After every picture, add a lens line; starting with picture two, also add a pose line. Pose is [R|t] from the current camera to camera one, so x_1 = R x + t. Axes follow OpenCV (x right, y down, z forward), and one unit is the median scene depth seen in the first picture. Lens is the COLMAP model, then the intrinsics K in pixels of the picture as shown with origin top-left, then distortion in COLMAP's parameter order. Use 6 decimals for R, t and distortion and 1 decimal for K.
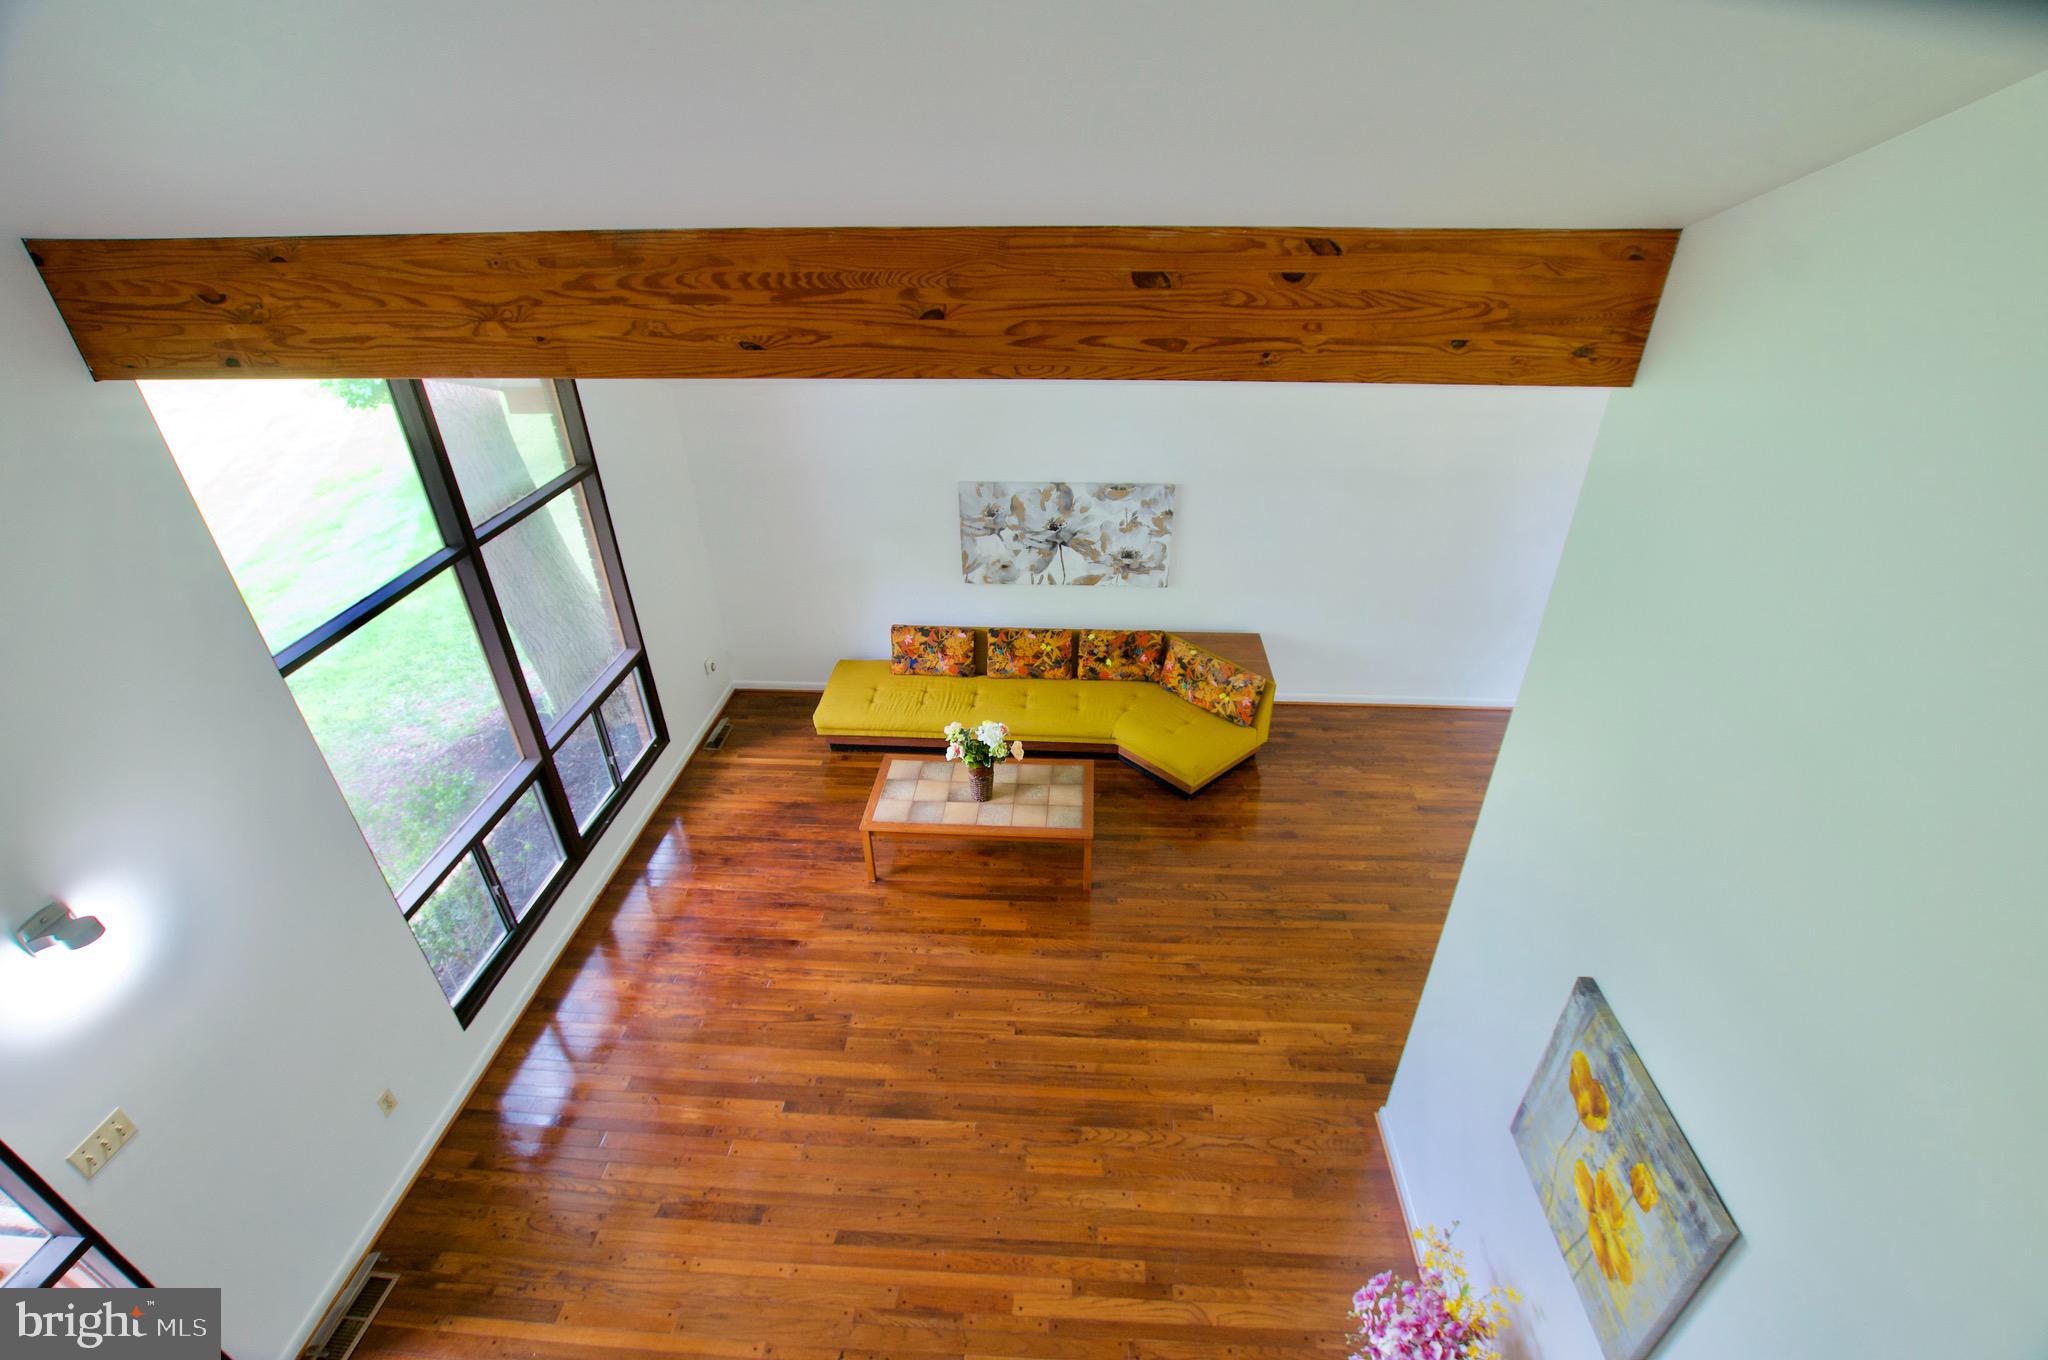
lens RADIAL K [[888.5, 0, 1028.1], [0, 888.5, 704.2], [0, 0, 1]] dist [-0.023475, -0.000102]
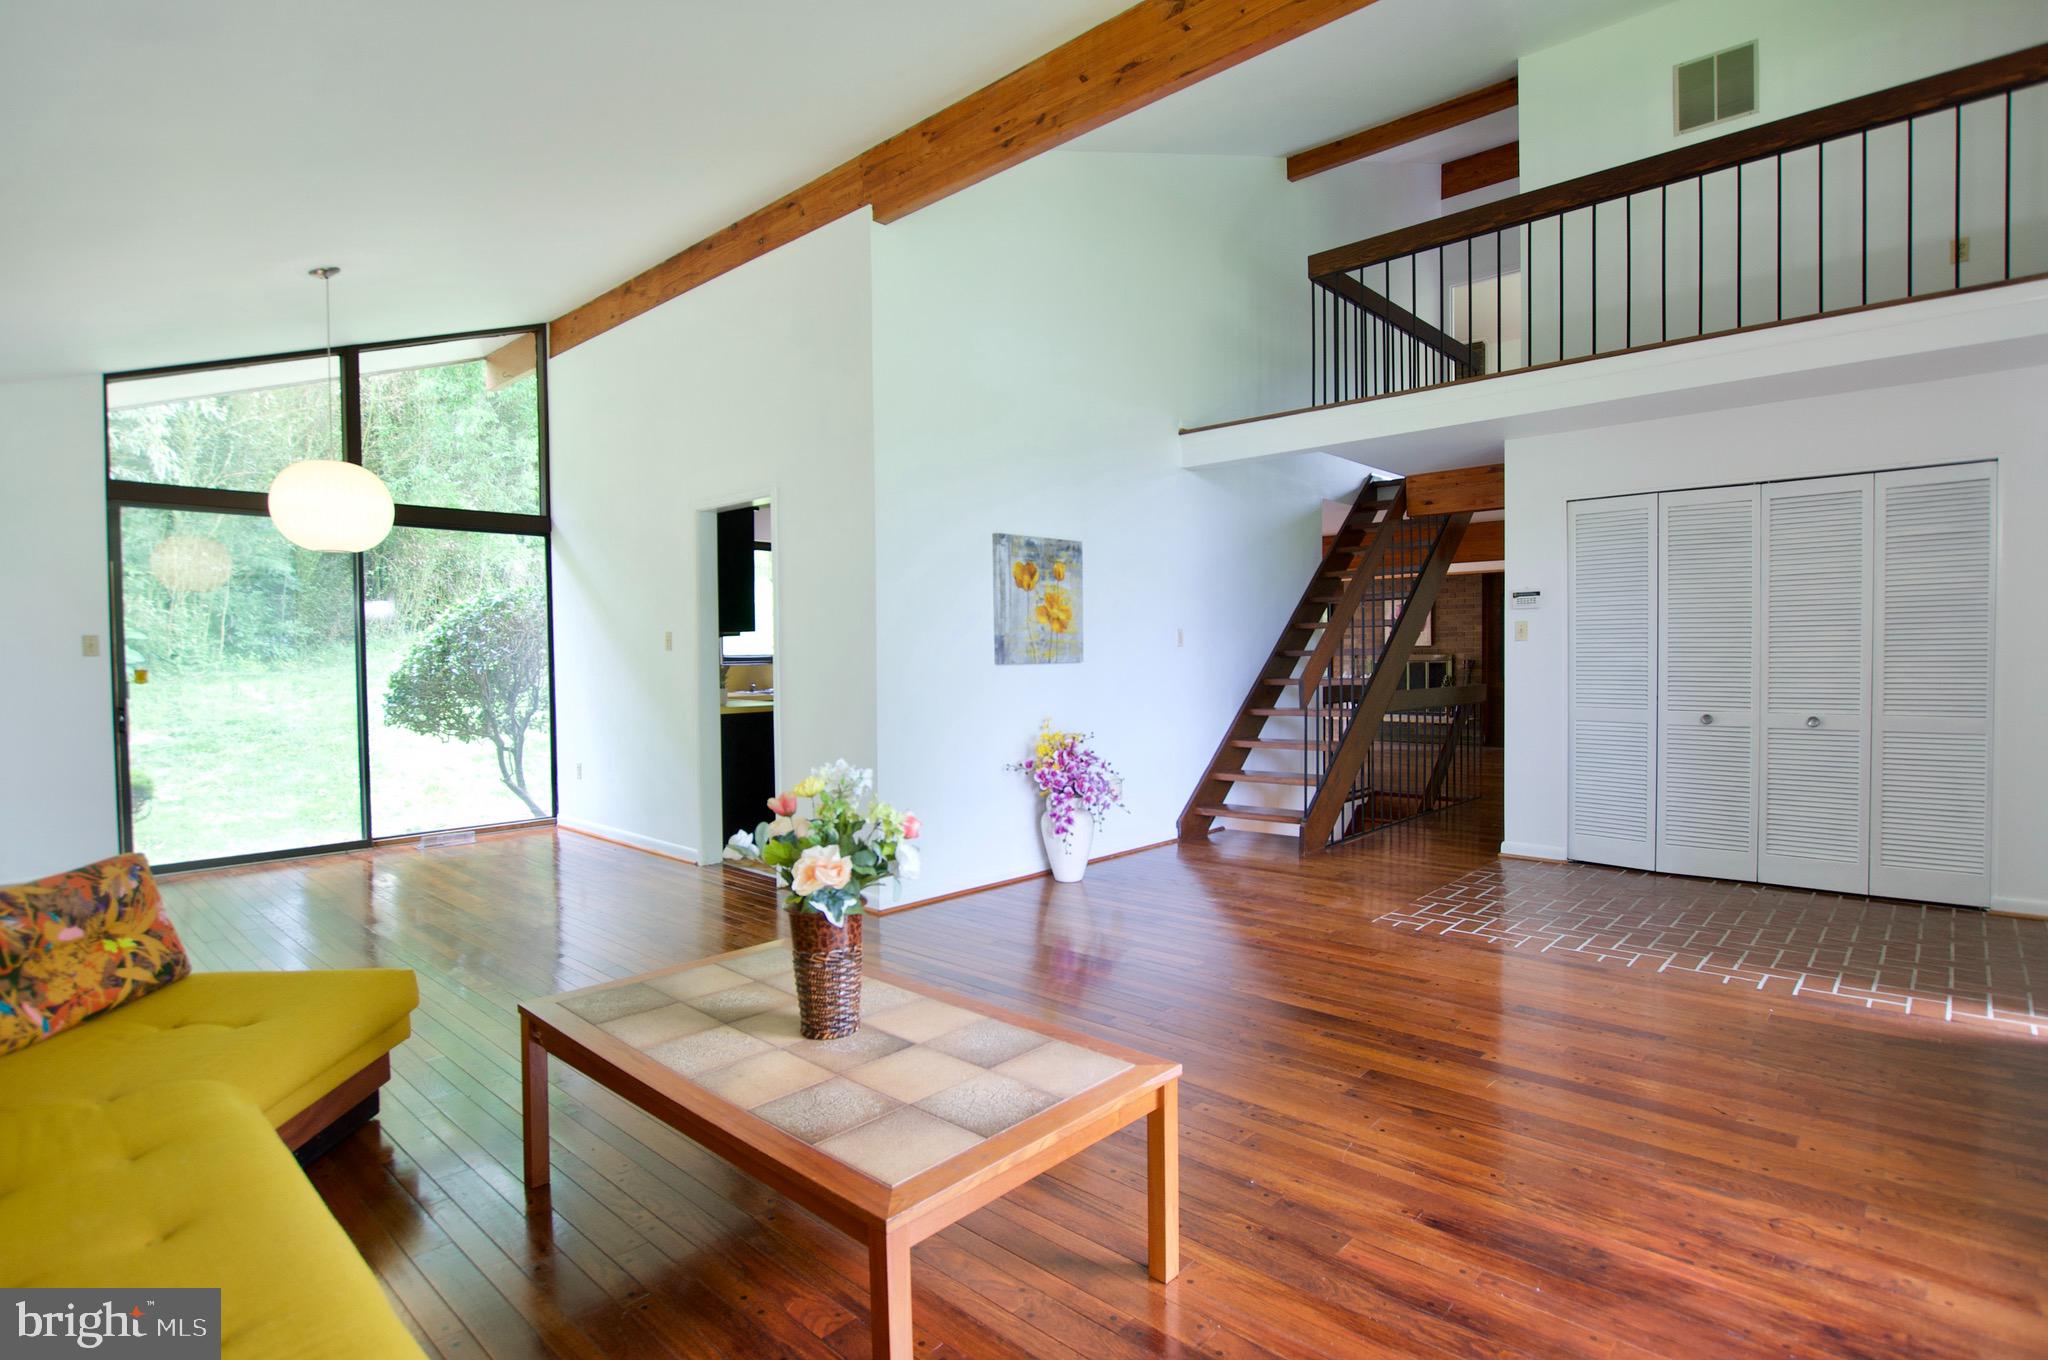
lens RADIAL K [[1025.0, 0, 1024.9], [0, 1025.0, 685.8], [0, 0, 1]] dist [-0.020014, 0.001057]
pose [[-0.773304, -0.007932, 0.633986, -0.315783], [0.346682, 0.831917, 0.433273, -0.136622], [-0.530860, 0.554843, -0.640575, 0.976996]]
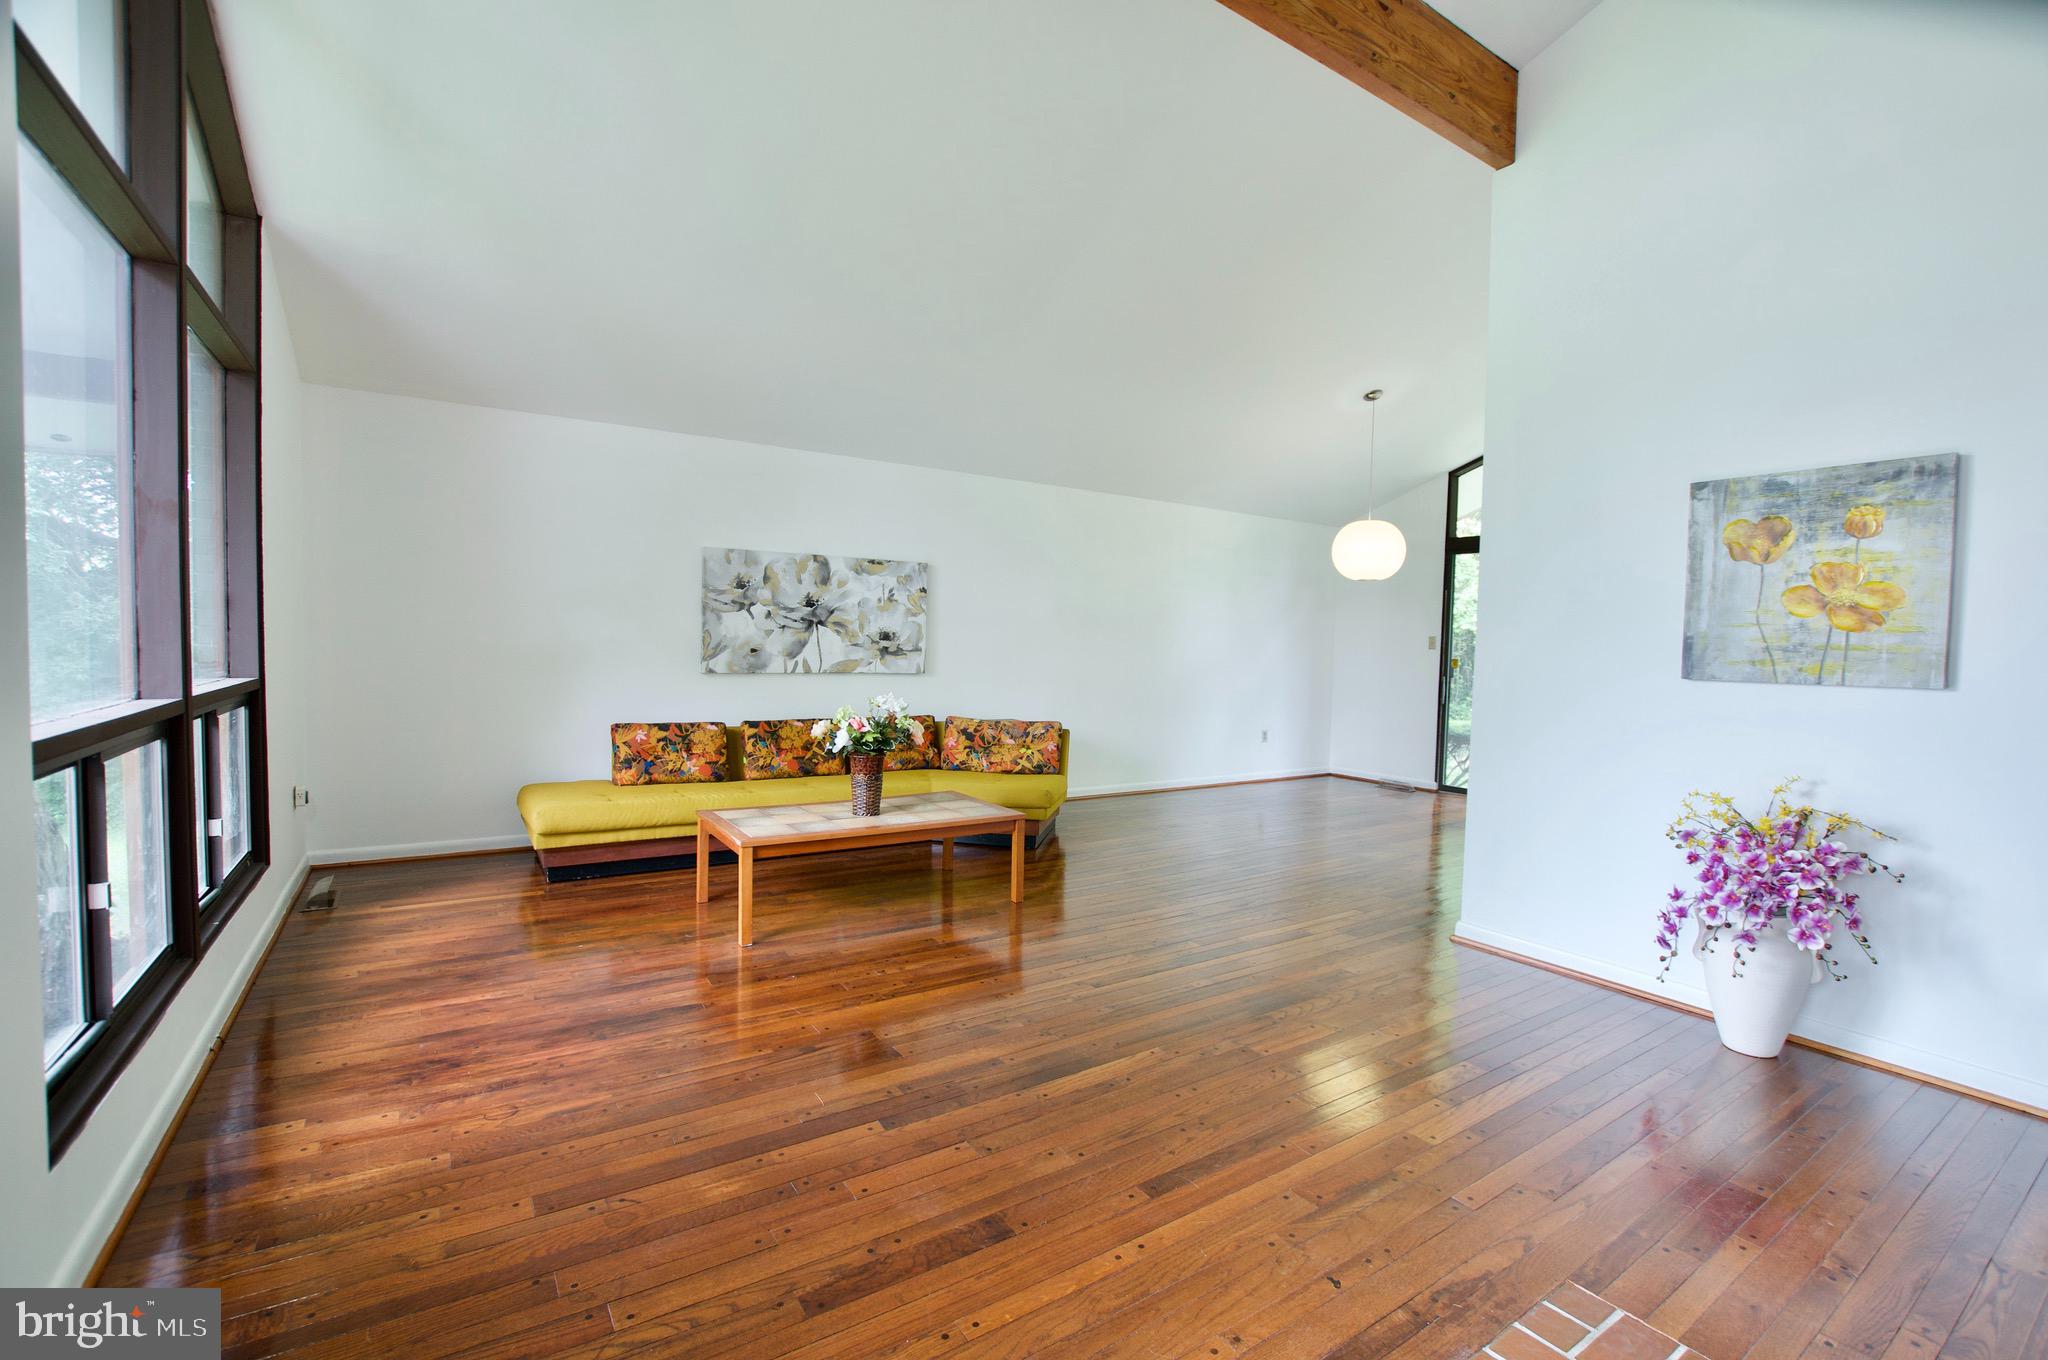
lens RADIAL K [[898.9, 0, 1034.4], [0, 898.9, 682.3], [0, 0, 1]] dist [-0.022372, 0.000095]
pose [[0.796574, -0.001634, 0.604539, -0.346607], [0.294708, 0.874174, -0.385961, 0.296127], [-0.527841, 0.485609, 0.696826, 0.279652]]
